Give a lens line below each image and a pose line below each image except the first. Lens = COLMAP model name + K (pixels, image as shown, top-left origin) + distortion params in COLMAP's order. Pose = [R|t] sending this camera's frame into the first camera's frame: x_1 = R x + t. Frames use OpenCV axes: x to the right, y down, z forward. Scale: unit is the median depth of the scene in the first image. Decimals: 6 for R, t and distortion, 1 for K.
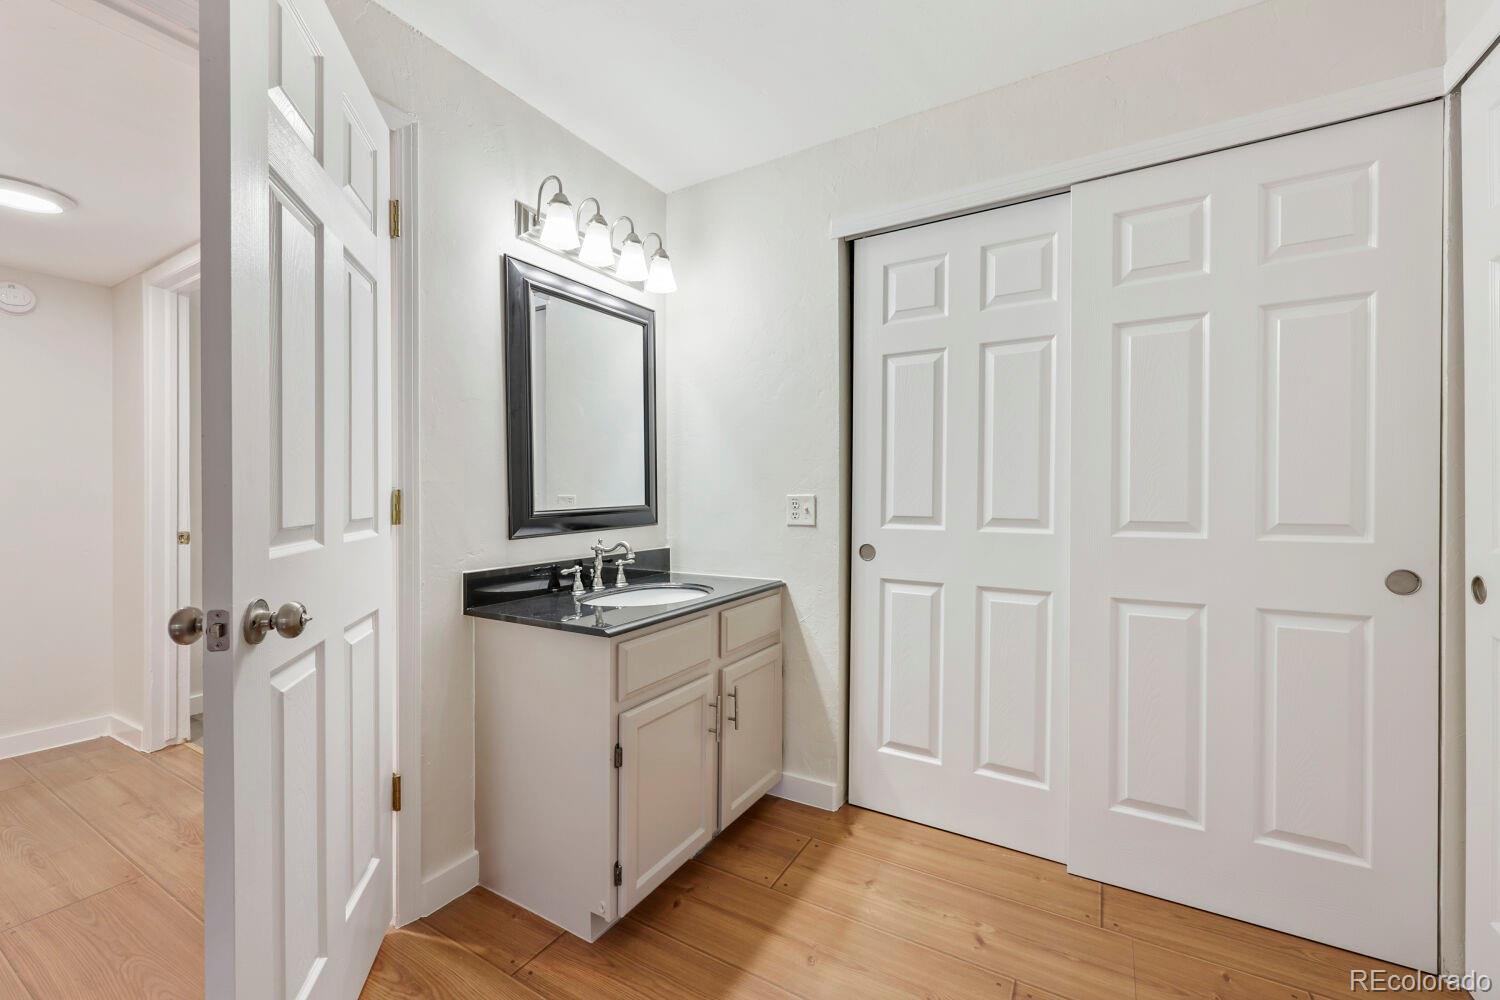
lens RADIAL K [[611.9, 0, 727.5], [0, 611.9, 506.2], [0, 0, 1]] dist [-0.000809, -0.000298]
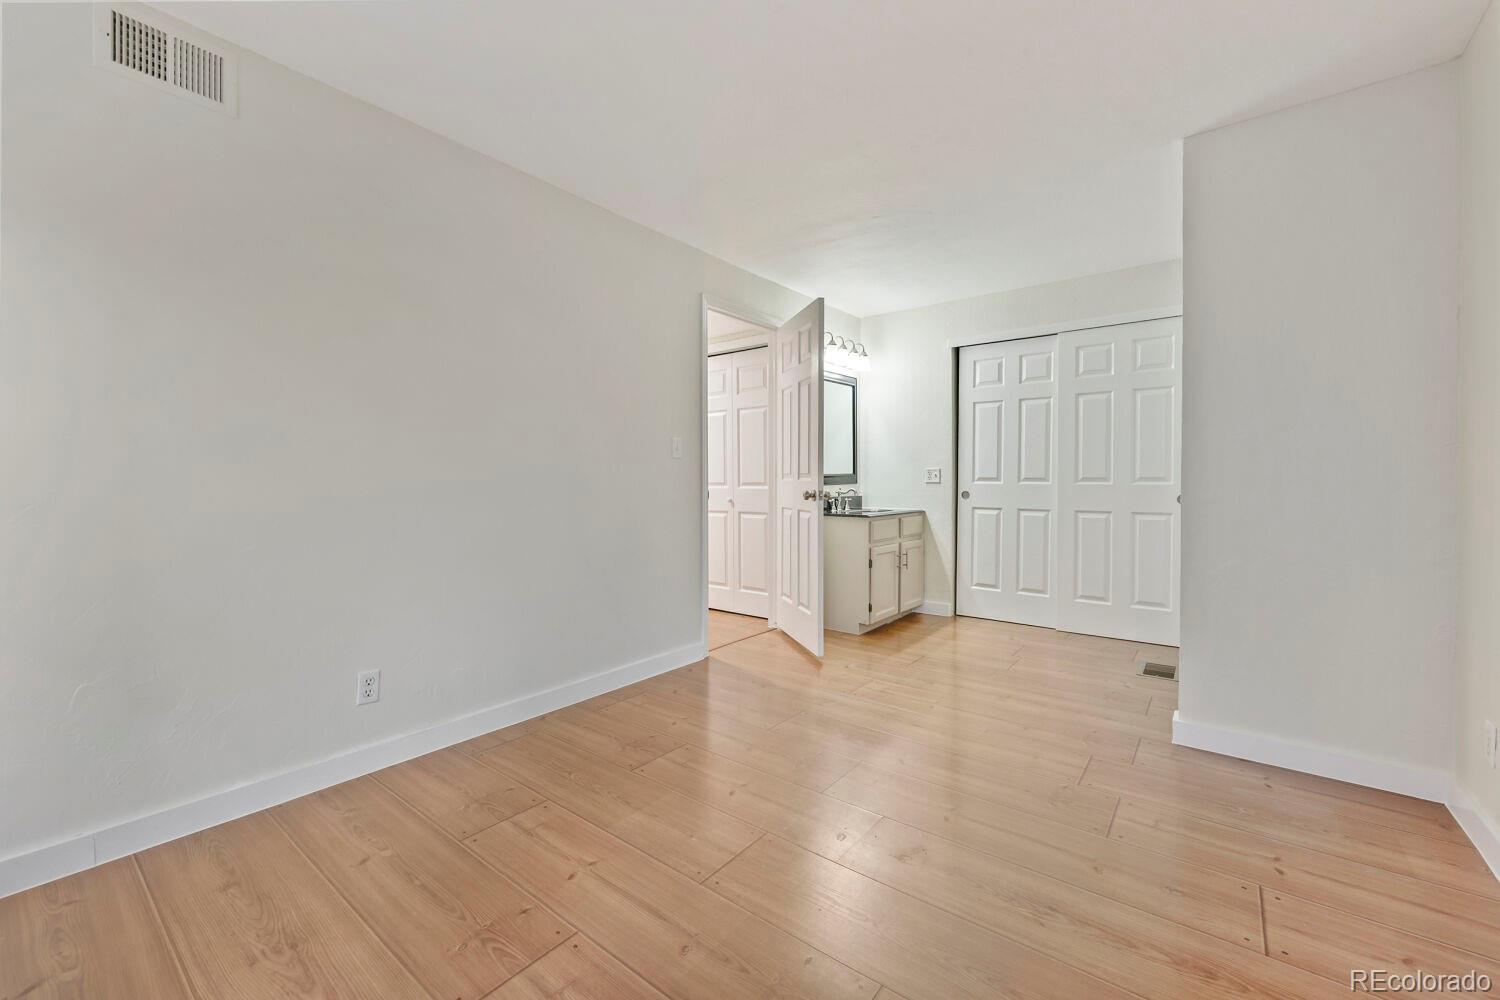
lens RADIAL K [[611.9, 0, 730.9], [0, 611.9, 484.8], [0, 0, 1]] dist [-0.000809, -0.000298]
pose [[0.991903, 0.003125, -0.126958, -0.328154], [-0.004466, 0.999937, -0.010273, 0.069564], [0.126918, 0.010757, 0.991855, -1.282264]]
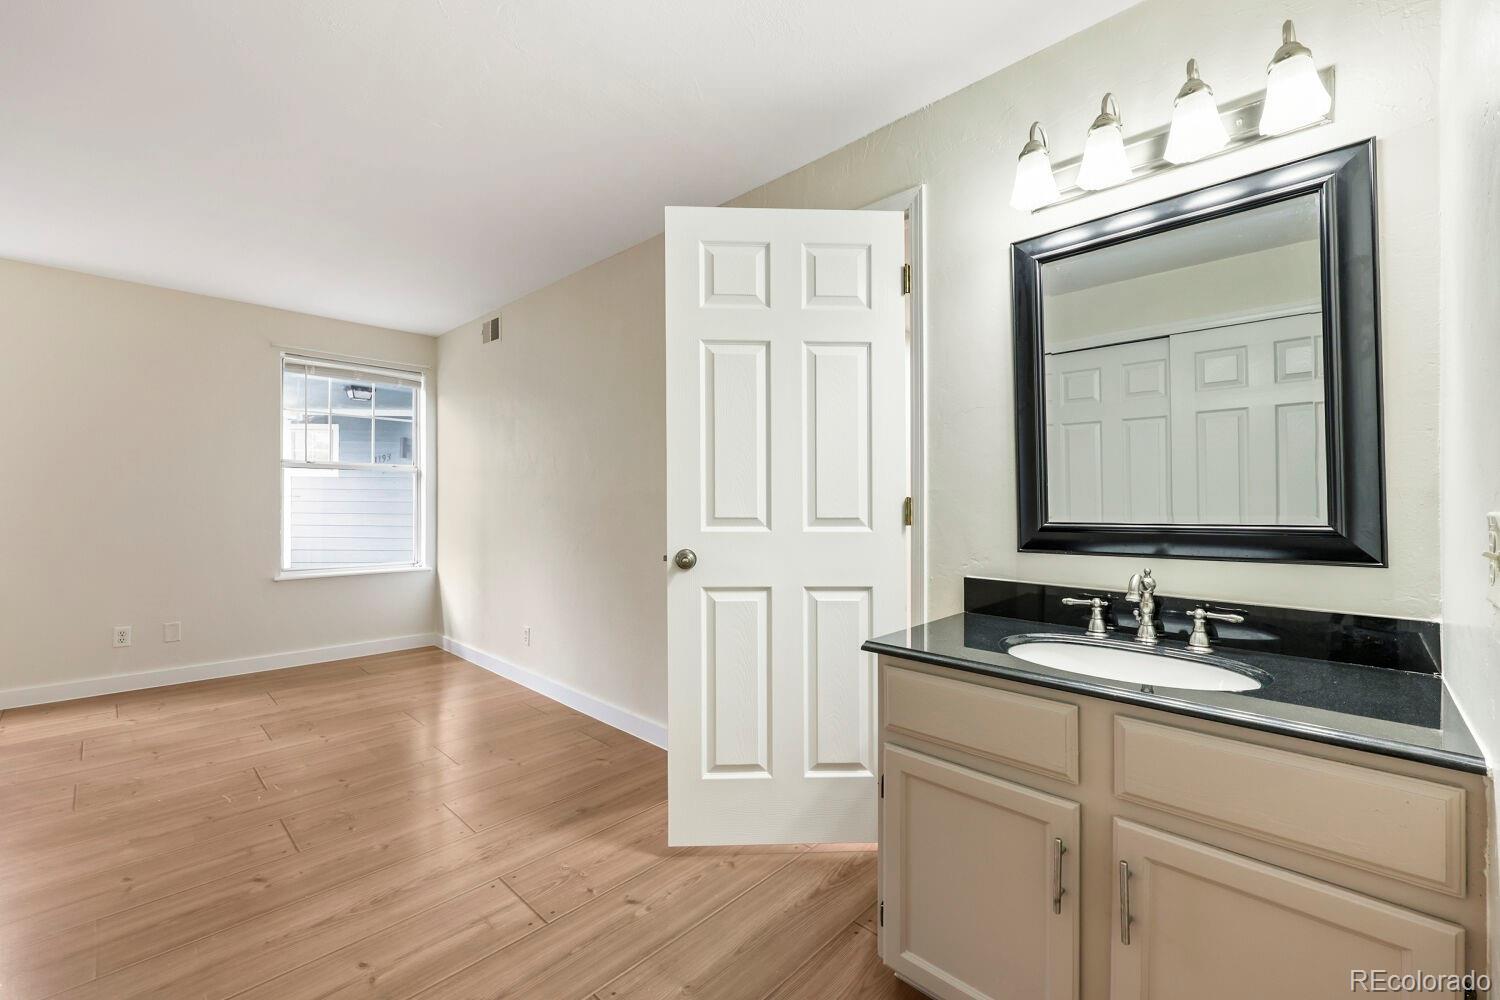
lens RADIAL K [[611.9, 0, 760.8], [0, 611.9, 503.1], [0, 0, 1]] dist [-0.000809, -0.000298]
pose [[-0.198598, 0.010285, -0.980027, 0.553440], [-0.020321, 0.999687, 0.014609, -0.020850], [0.979870, 0.022816, -0.198327, 0.727483]]
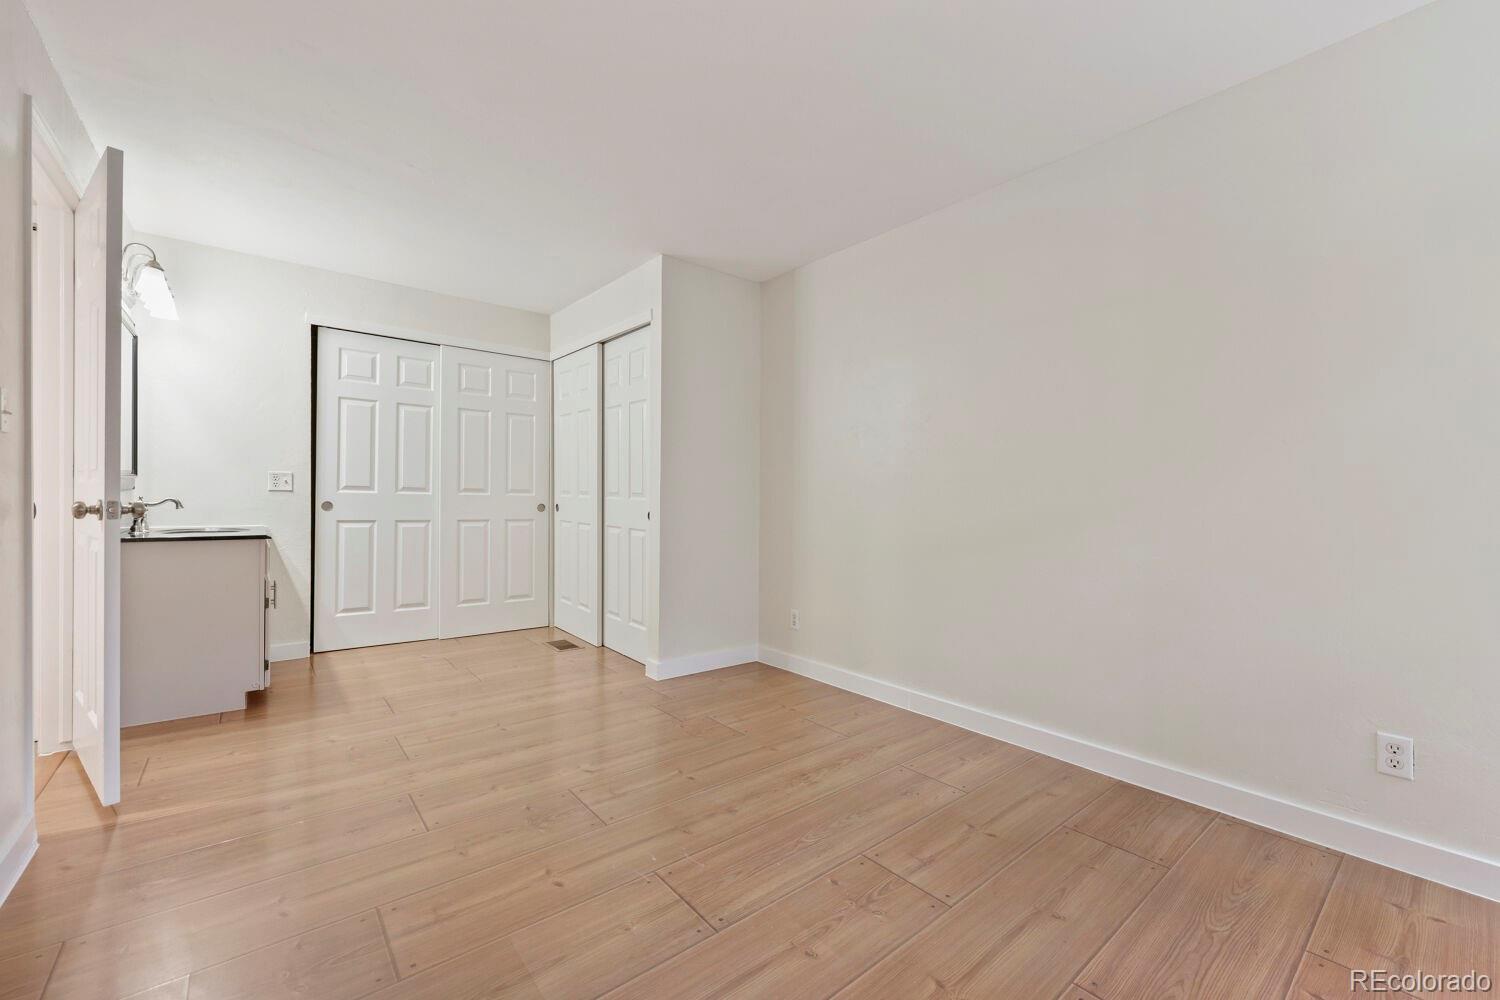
lens RADIAL K [[611.9, 0, 763.5], [0, 611.9, 499.5], [0, 0, 1]] dist [-0.000809, -0.000298]
pose [[0.316623, 0.003263, 0.948546, -1.111335], [-0.000056, 0.999994, -0.003421, 0.065776], [-0.948551, 0.001030, 0.316621, -0.797195]]
